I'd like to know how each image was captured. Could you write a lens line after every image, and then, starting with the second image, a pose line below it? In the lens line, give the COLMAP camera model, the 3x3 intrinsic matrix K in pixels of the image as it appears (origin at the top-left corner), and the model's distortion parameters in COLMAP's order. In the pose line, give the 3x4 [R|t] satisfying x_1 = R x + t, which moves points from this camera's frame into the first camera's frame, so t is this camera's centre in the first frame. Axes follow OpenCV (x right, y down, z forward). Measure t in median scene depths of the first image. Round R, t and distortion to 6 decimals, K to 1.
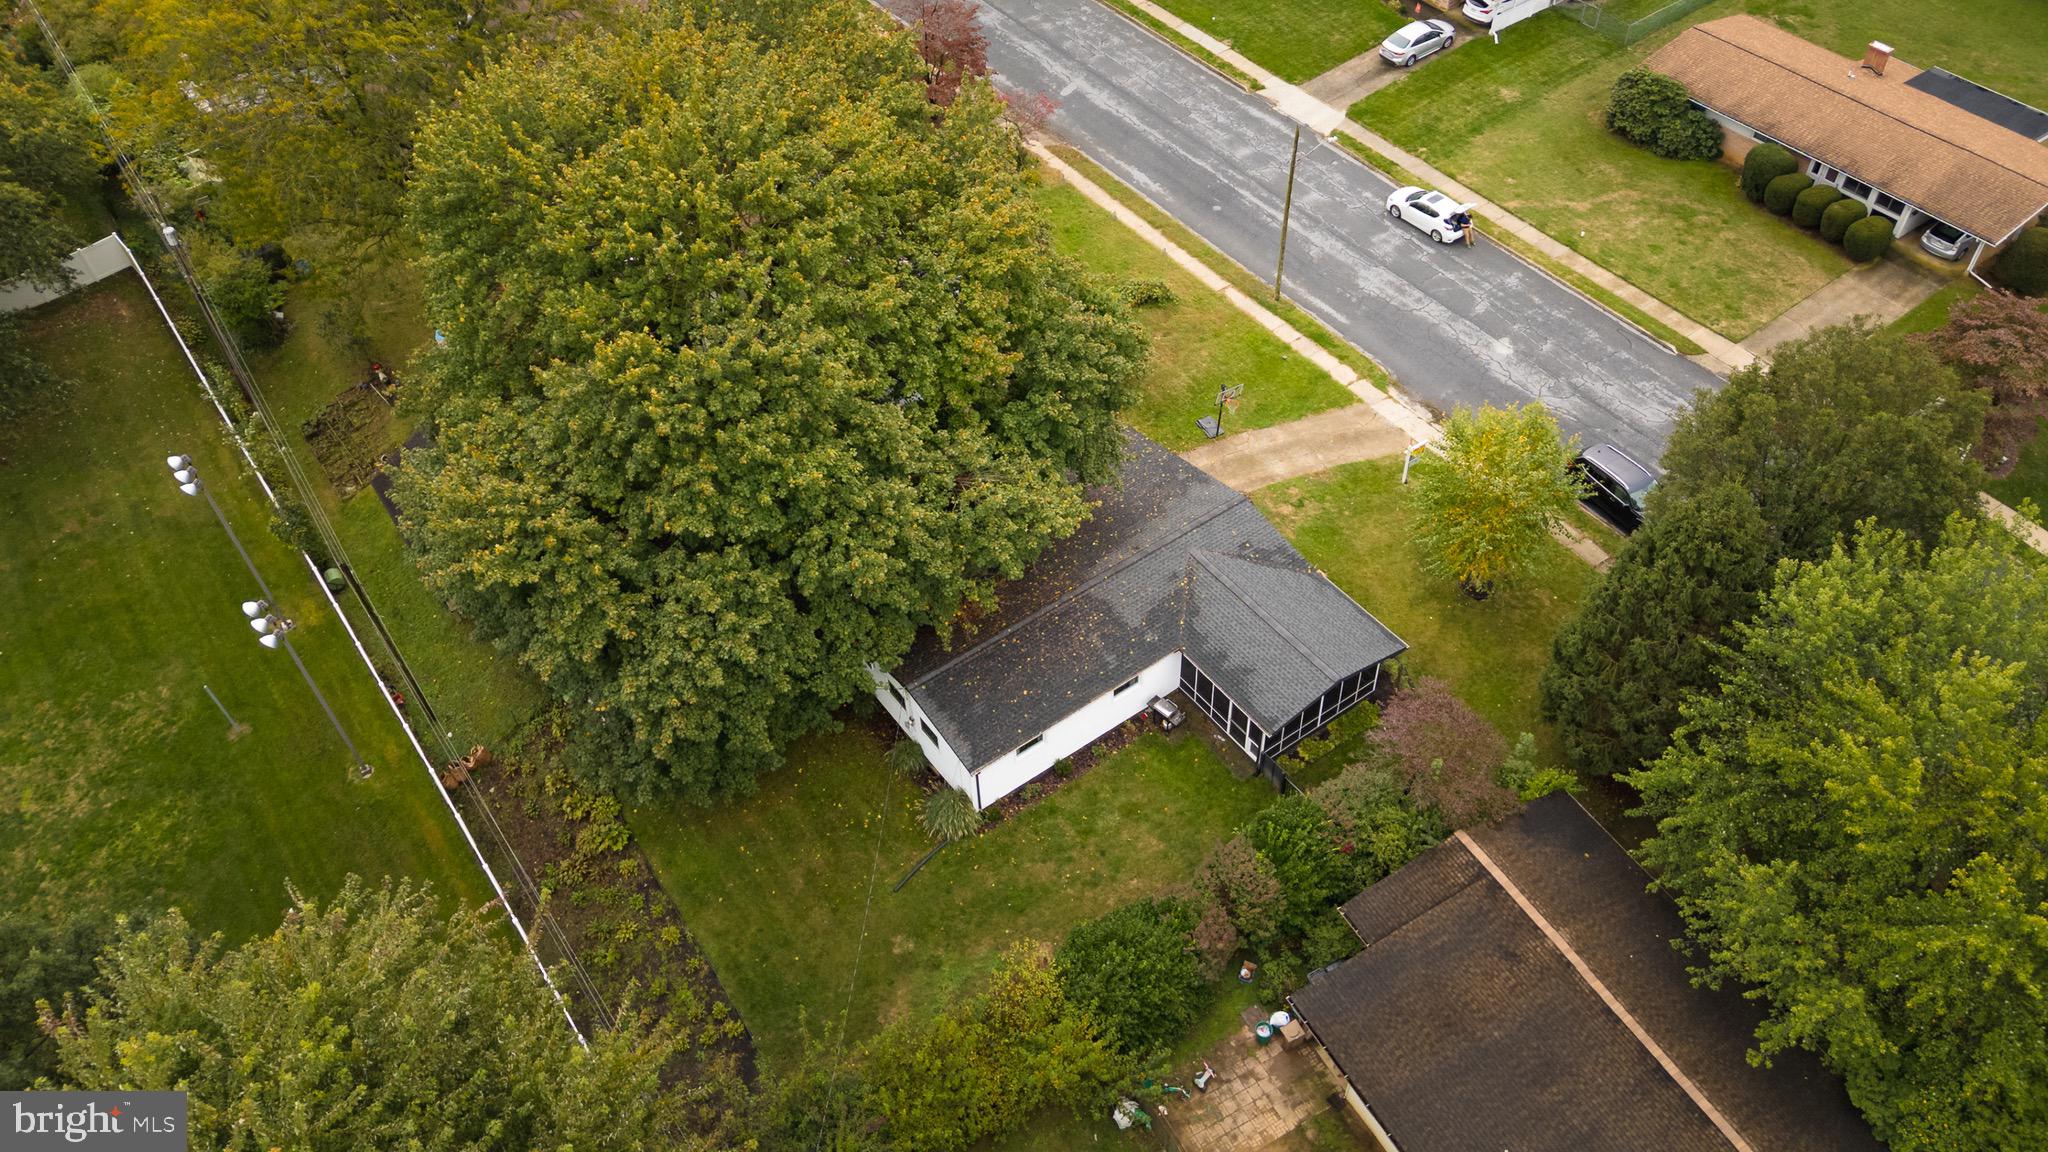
lens RADIAL K [[1501.5, 0, 1028.1], [0, 1501.5, 584.8], [0, 0, 1]] dist [0.067426, -0.068238]
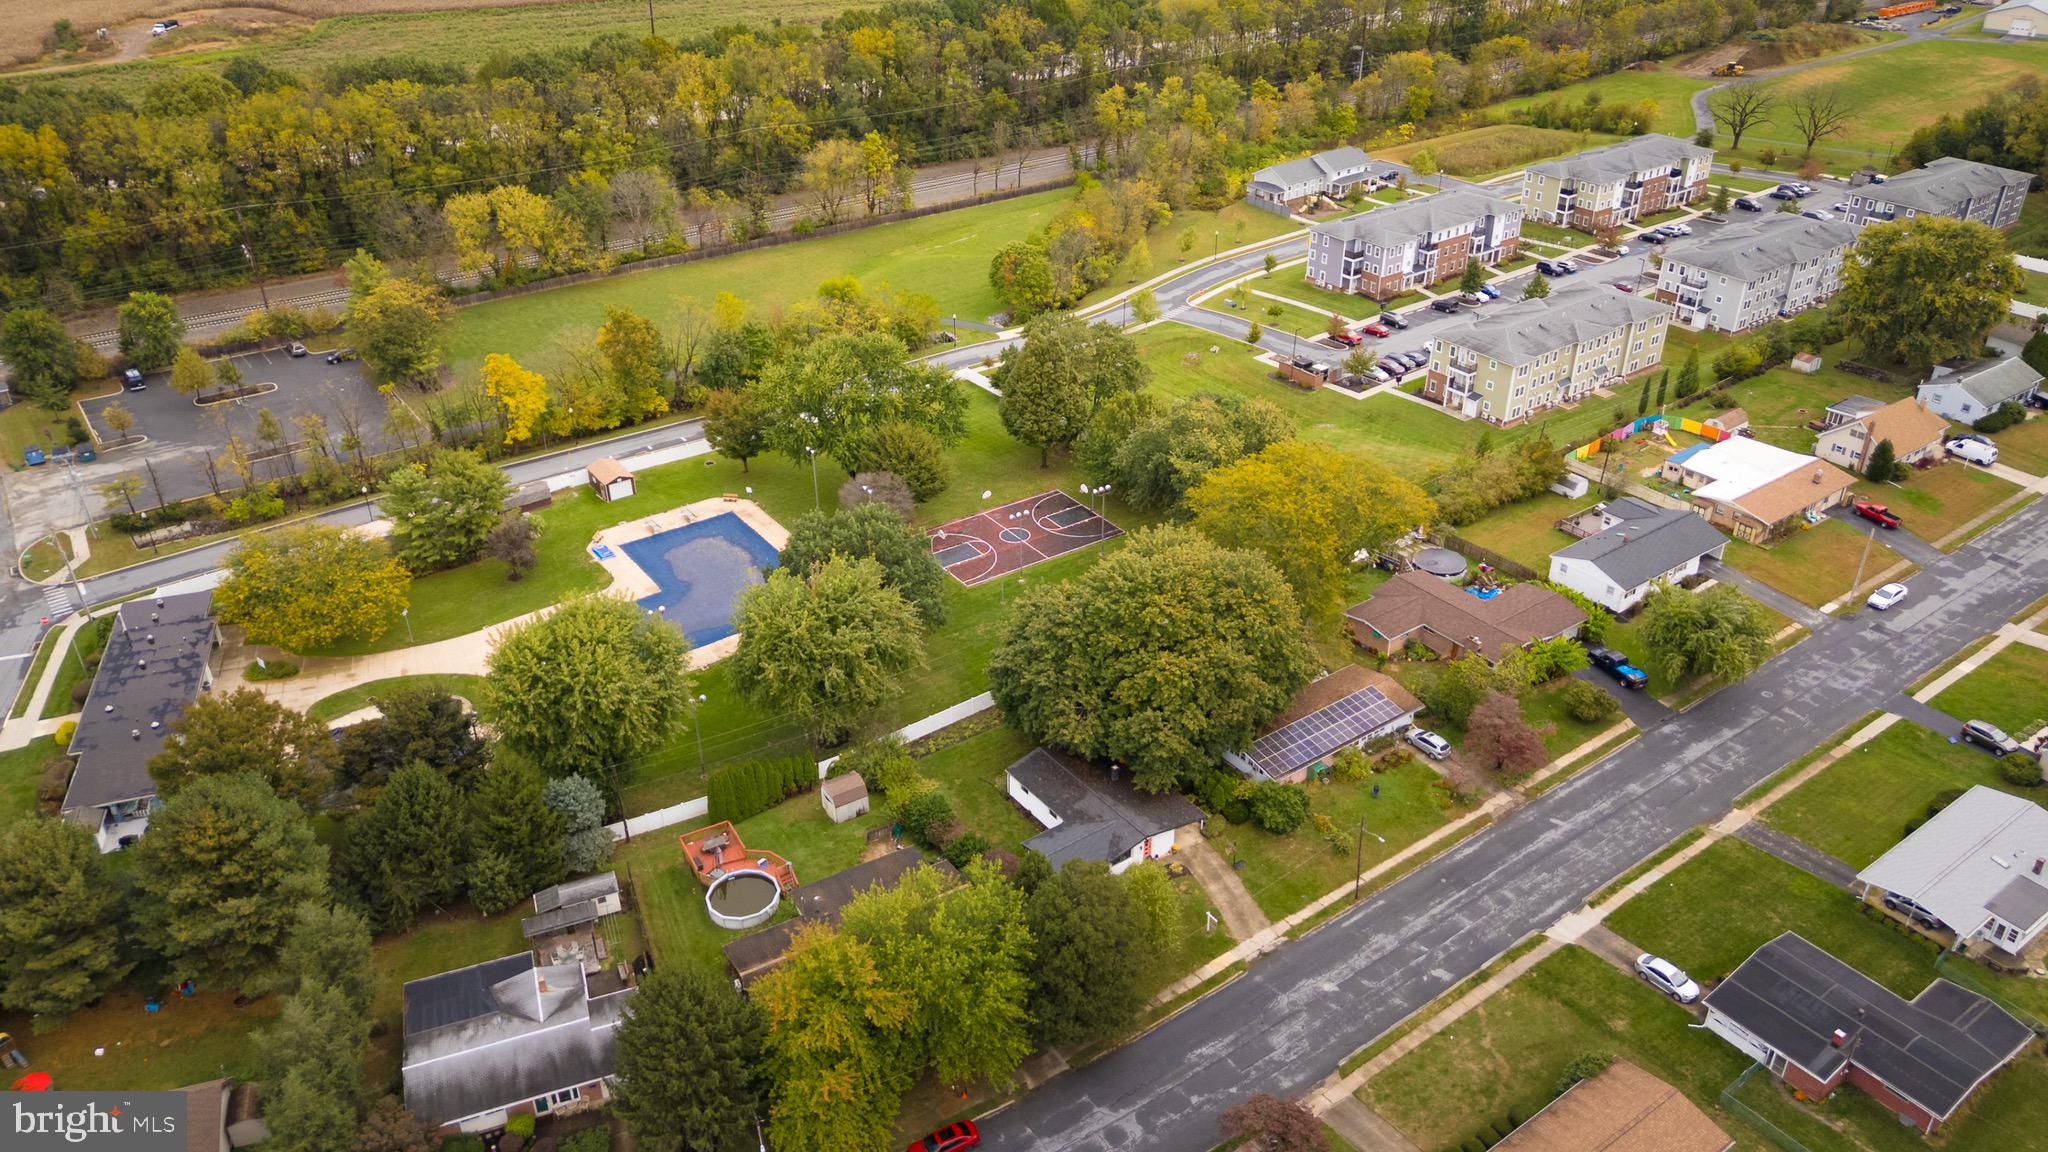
lens RADIAL K [[1501.5, 0, 1020.4], [0, 1501.5, 573.8], [0, 0, 1]] dist [0.067426, -0.068238]
pose [[0.004504, 0.537596, -0.843191, 1.512623], [-0.731176, 0.576985, 0.363964, -0.798404], [0.682174, 0.614882, 0.395676, -0.205412]]
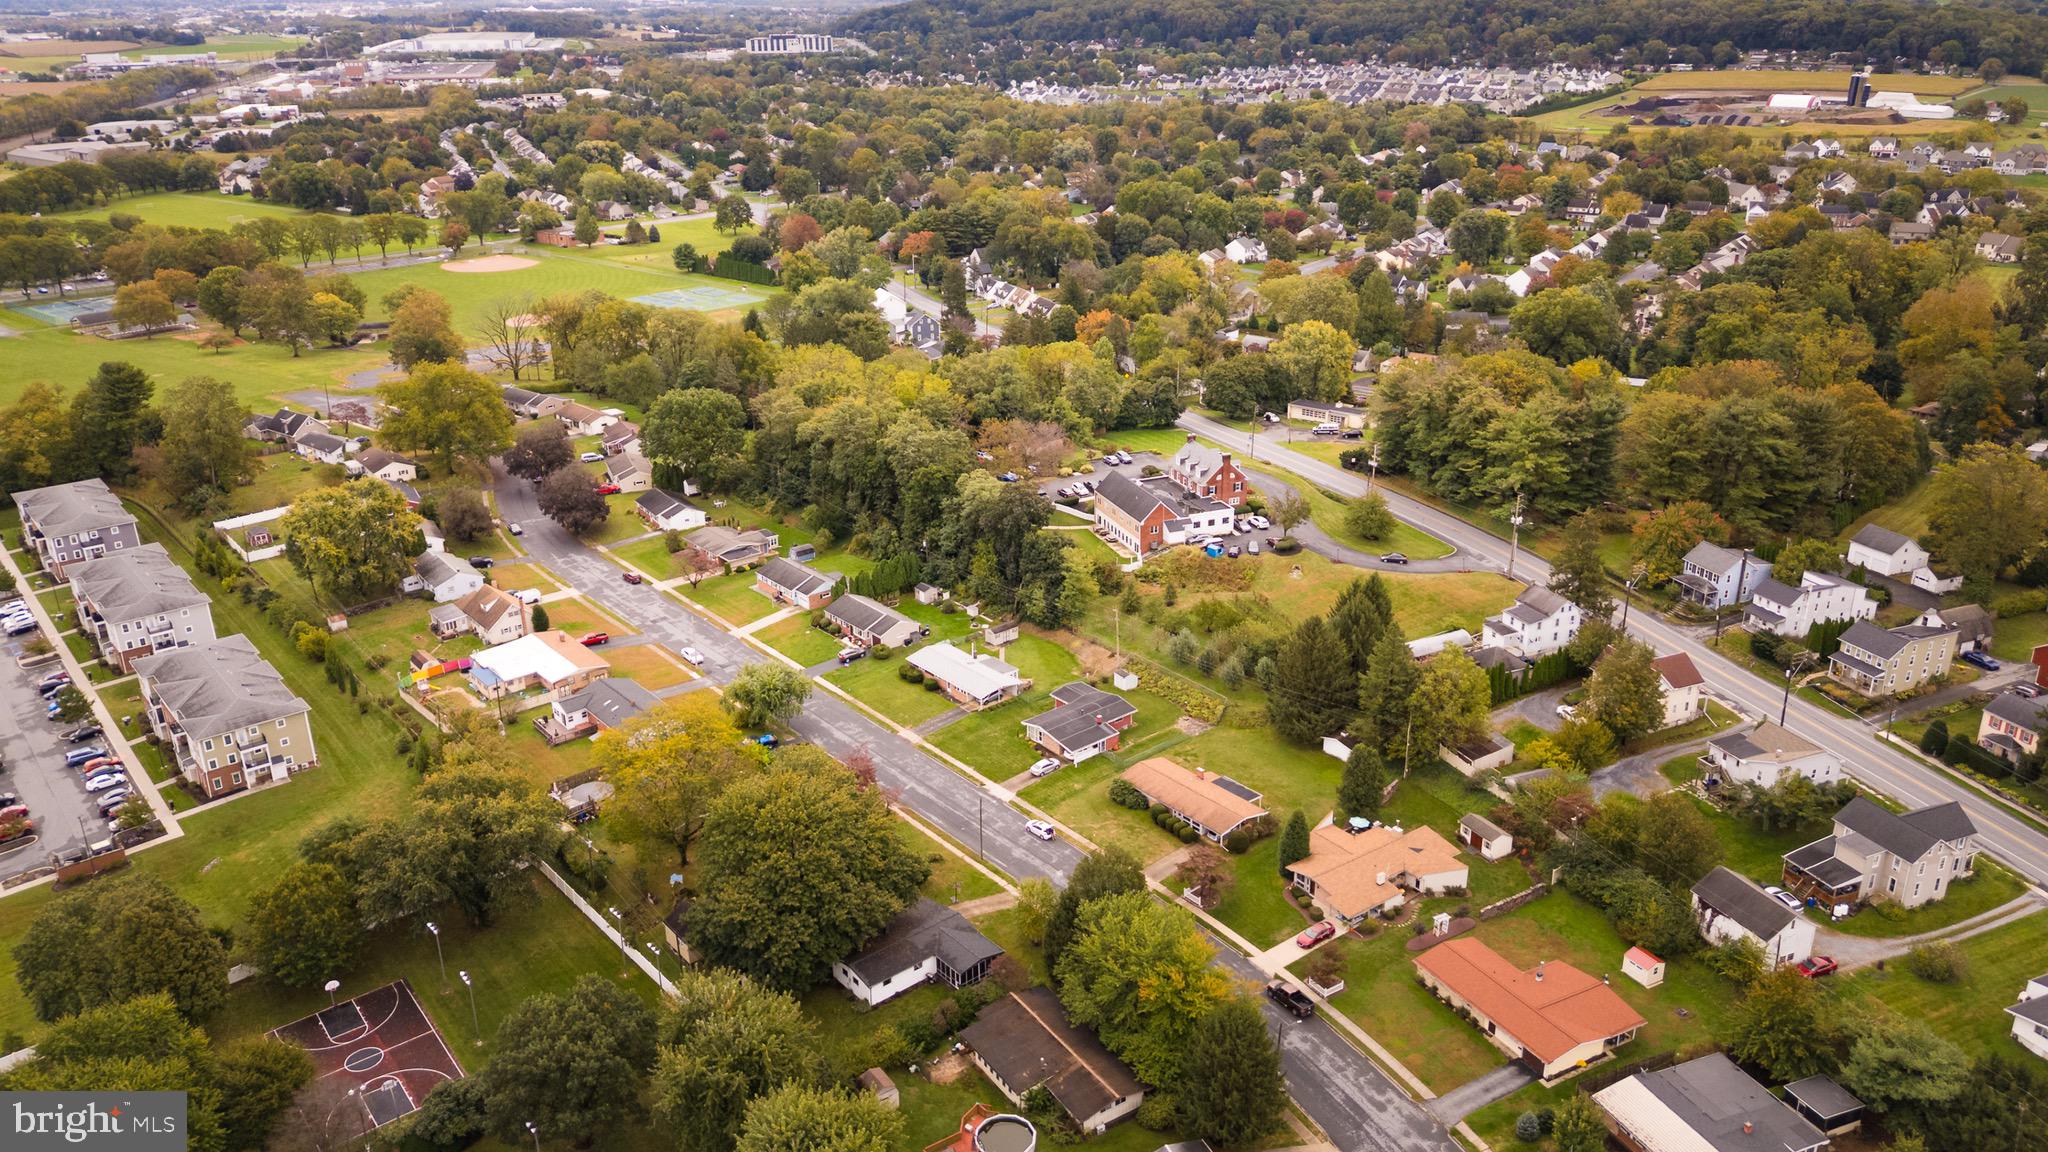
lens RADIAL K [[1501.5, 0, 1029.9], [0, 1501.5, 565.2], [0, 0, 1]] dist [0.067426, -0.068238]
pose [[0.996962, -0.003764, 0.077793, 0.043902], [0.037984, 0.895492, -0.443453, 0.569723], [-0.067994, 0.445061, 0.892915, -1.749979]]
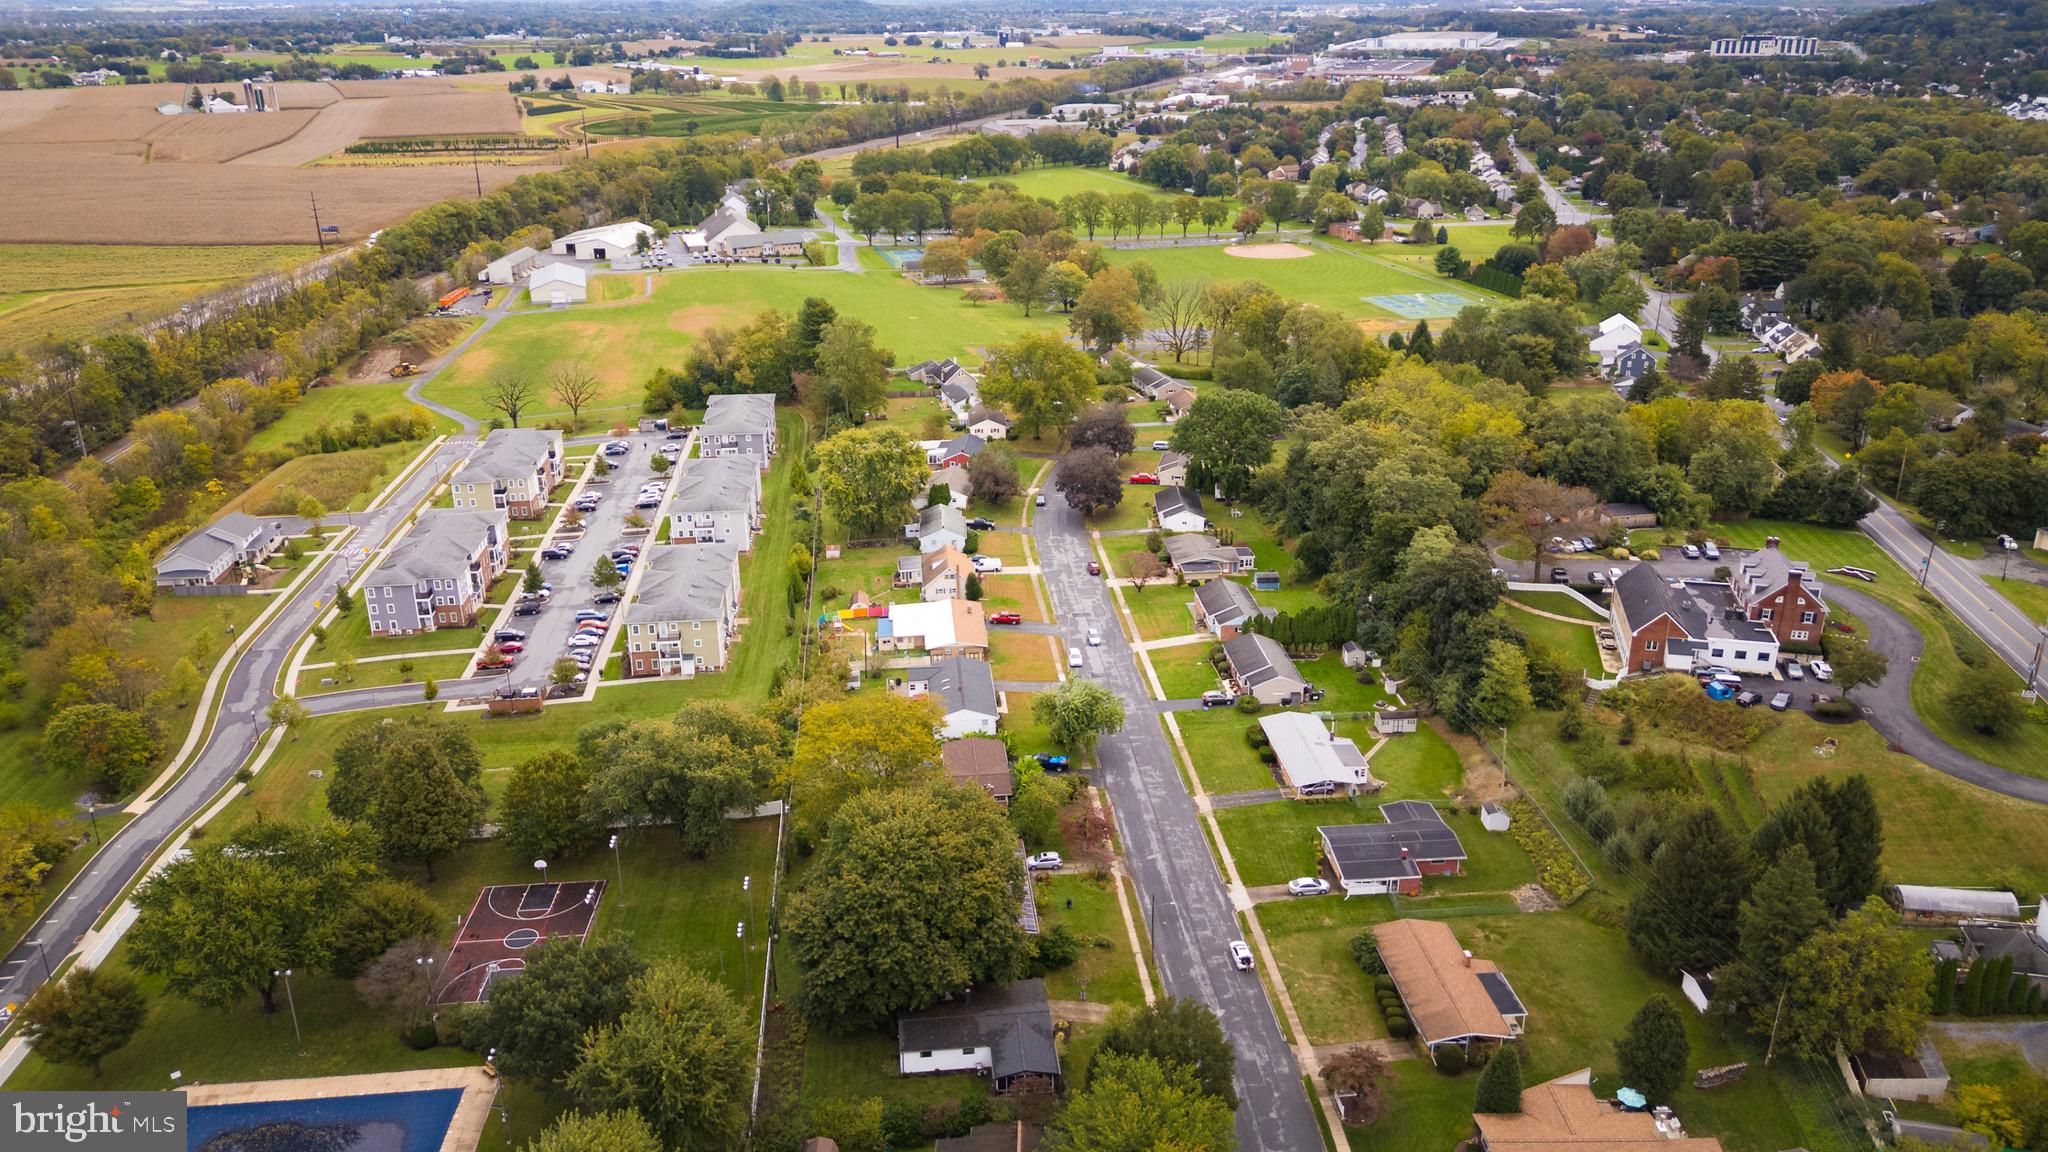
lens RADIAL K [[1501.5, 0, 1025.6], [0, 1501.5, 562.4], [0, 0, 1]] dist [0.067426, -0.068238]
pose [[0.862286, 0.206281, -0.462504, 0.993284], [-0.388842, 0.854791, -0.343707, 0.166912], [0.324444, 0.476215, 0.817286, -1.330383]]
